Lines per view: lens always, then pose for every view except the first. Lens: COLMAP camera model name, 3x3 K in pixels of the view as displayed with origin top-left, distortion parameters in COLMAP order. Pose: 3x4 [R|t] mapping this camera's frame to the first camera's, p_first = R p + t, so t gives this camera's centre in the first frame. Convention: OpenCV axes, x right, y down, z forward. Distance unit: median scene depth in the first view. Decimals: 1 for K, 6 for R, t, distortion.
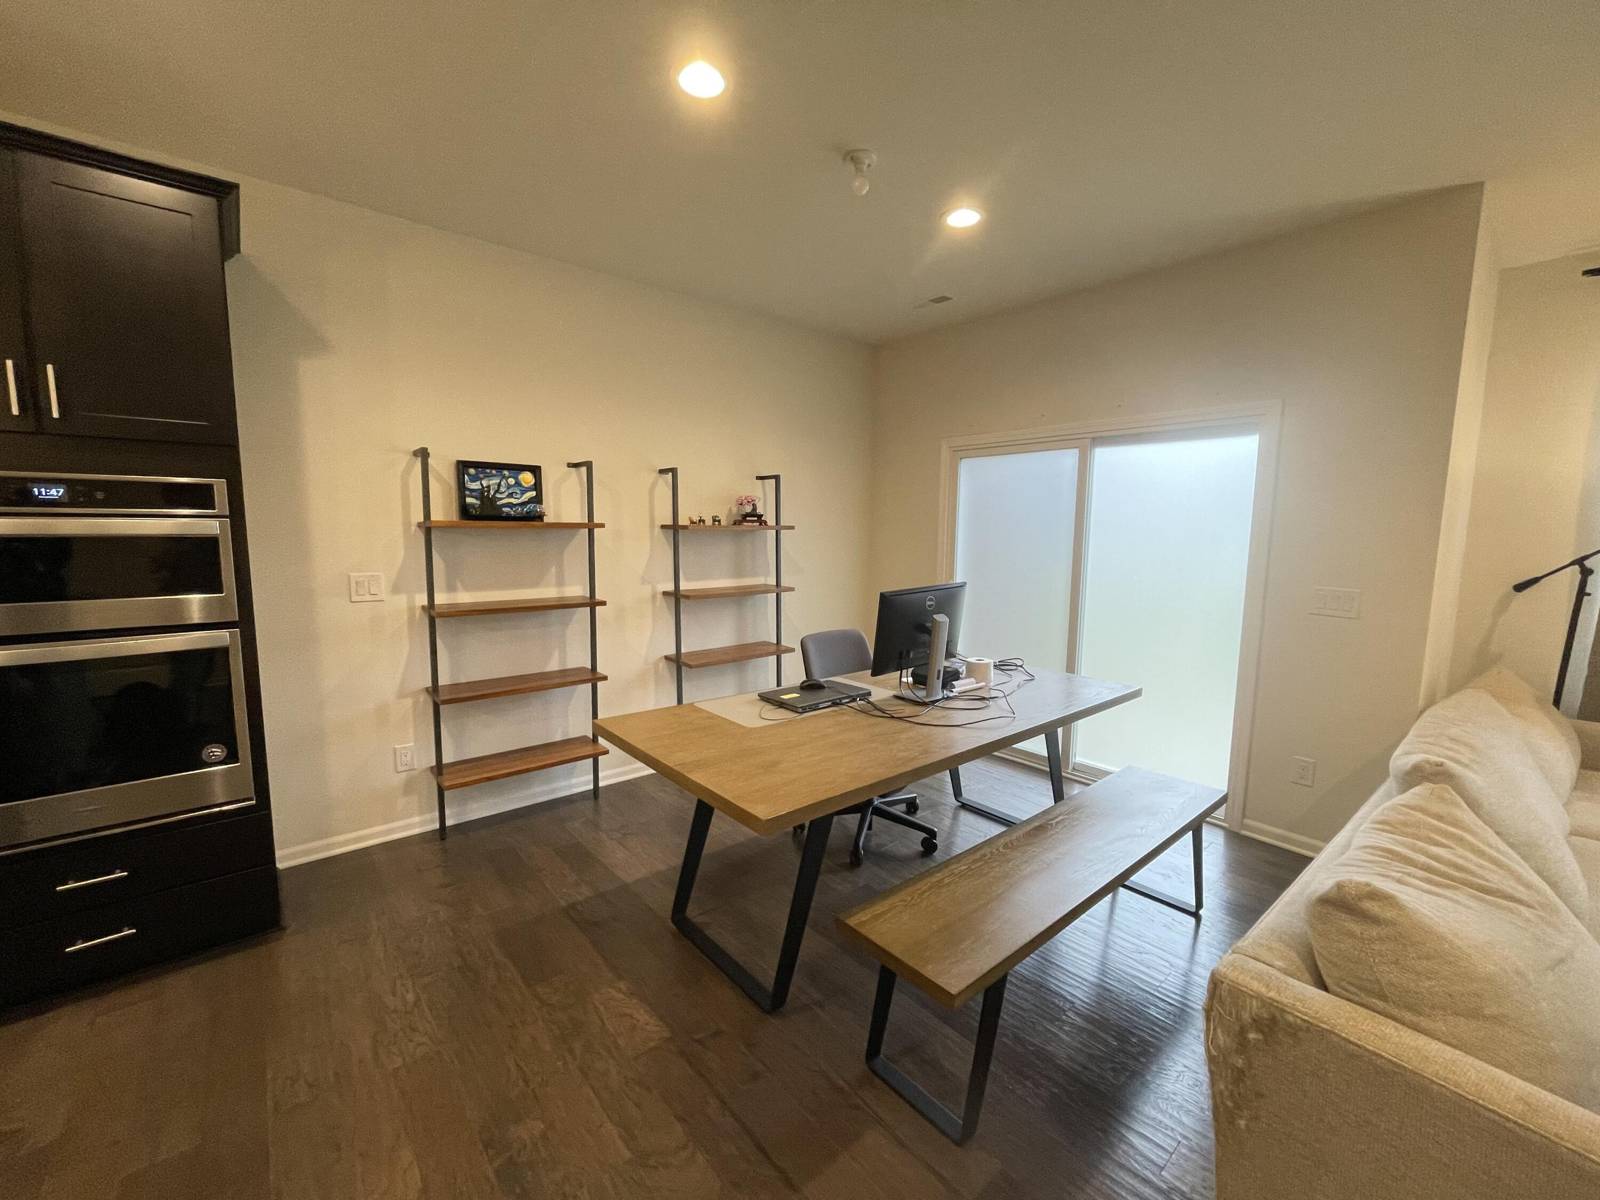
lens RADIAL K [[650.9, 0, 795.7], [0, 650.9, 602.6], [0, 0, 1]] dist [-0.005465, -0.000437]
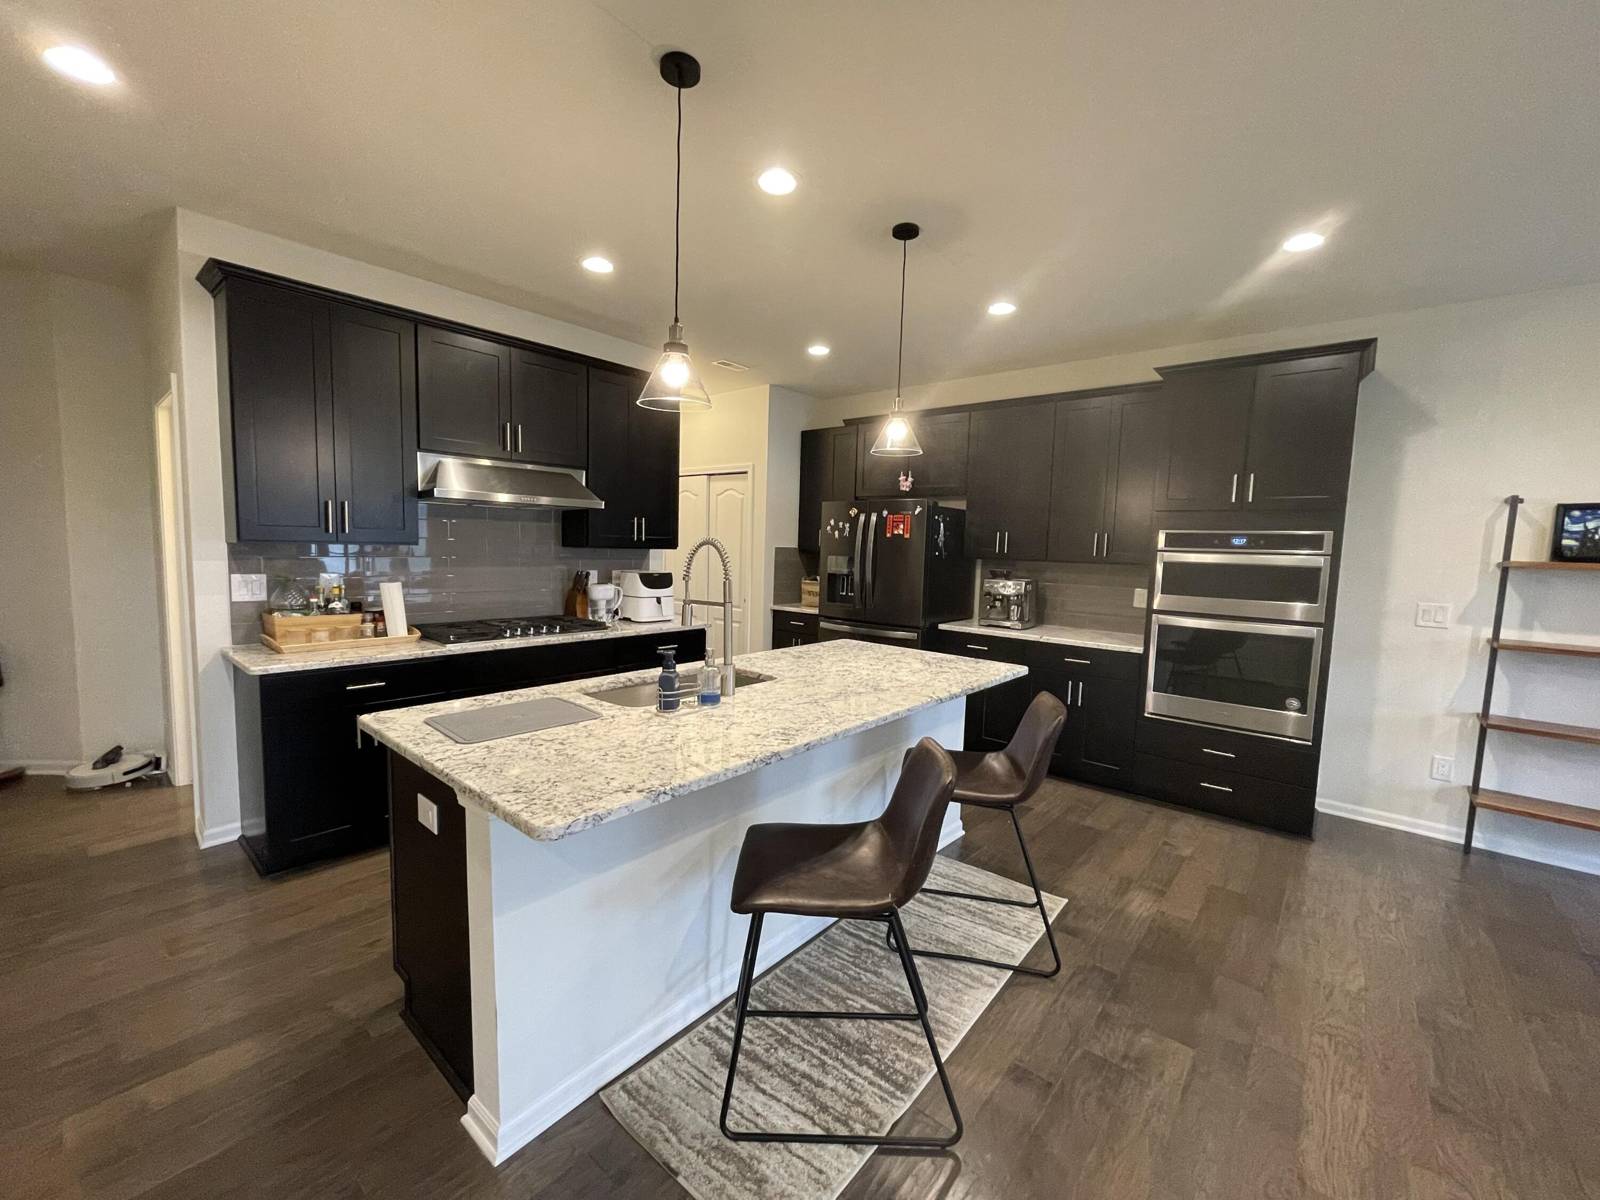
lens RADIAL K [[650.9, 0, 795.7], [0, 650.9, 602.6], [0, 0, 1]] dist [-0.005465, -0.000437]
pose [[0.165395, 0.085648, -0.982501, 0.308401], [-0.140900, 0.988055, 0.062413, 0.043398], [0.976110, 0.128112, 0.175487, -0.349567]]
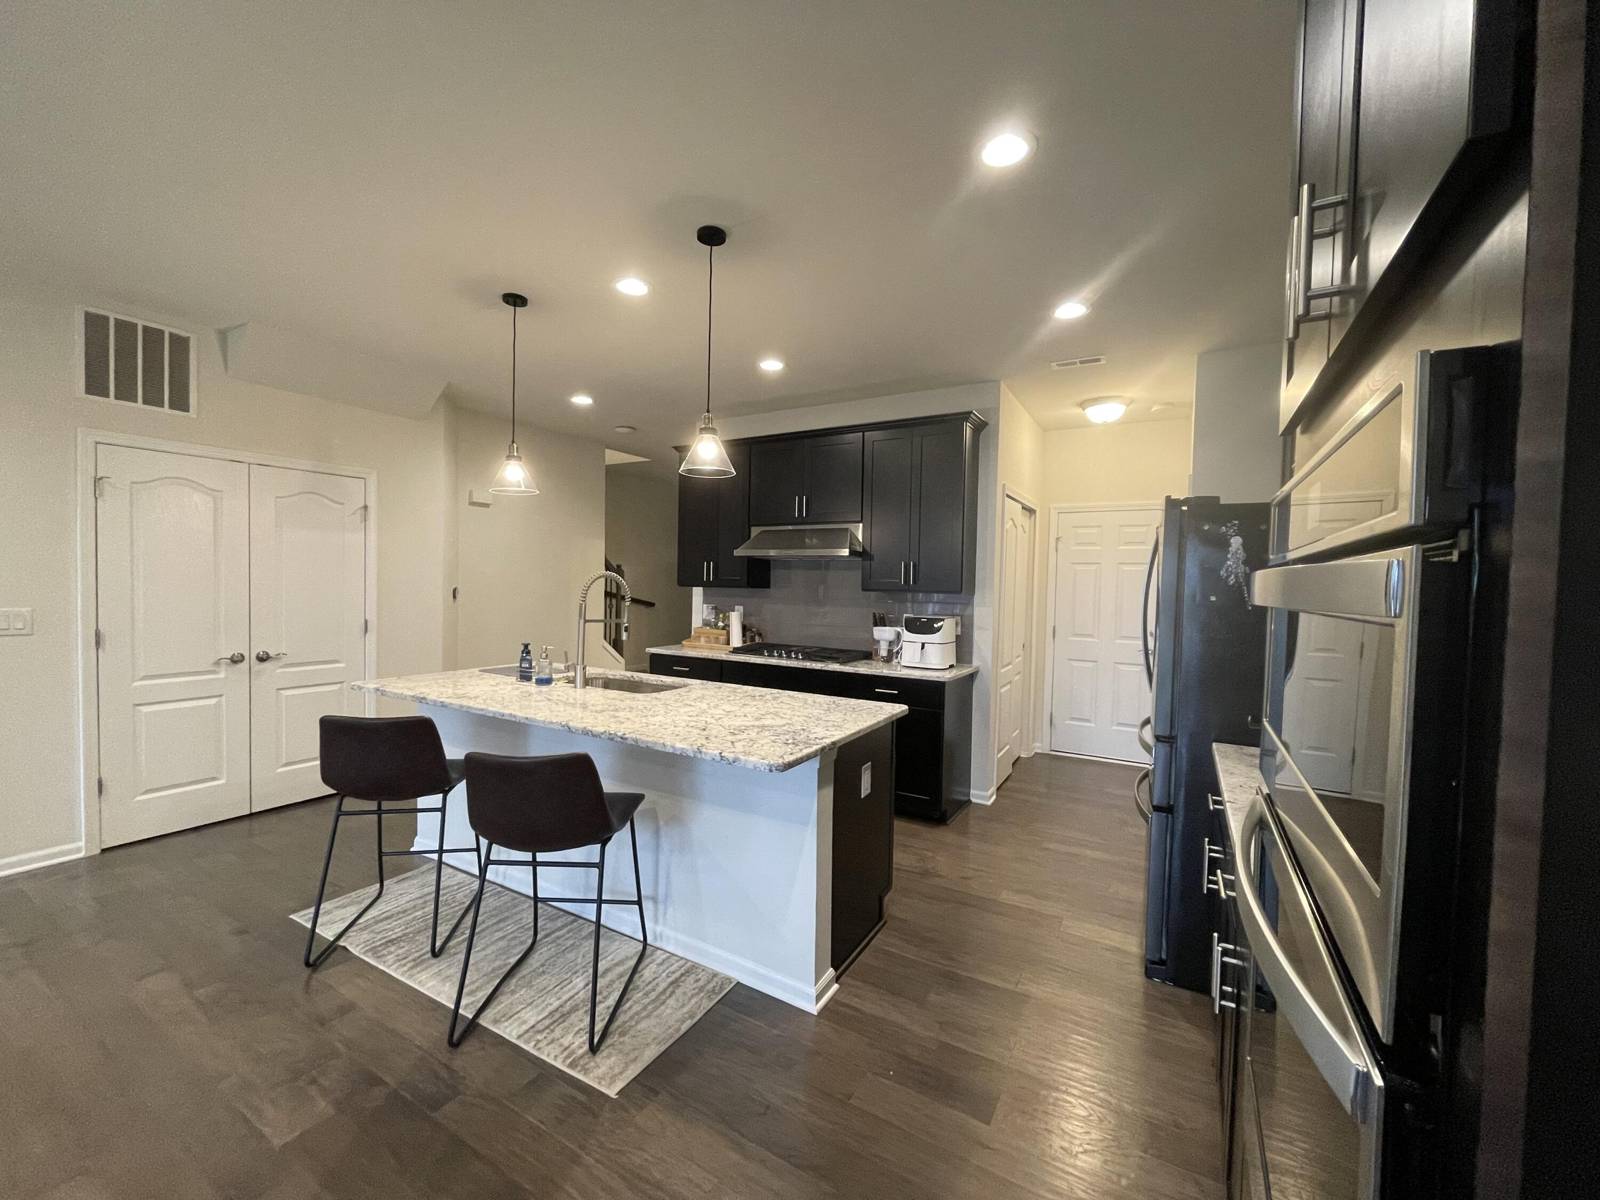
lens RADIAL K [[650.9, 0, 795.7], [0, 650.9, 602.6], [0, 0, 1]] dist [-0.005465, -0.000437]
pose [[-0.941729, -0.020484, -0.335749, -1.166551], [-0.068834, 0.988757, 0.132747, -0.209063], [0.329254, 0.148123, -0.932551, 1.896201]]
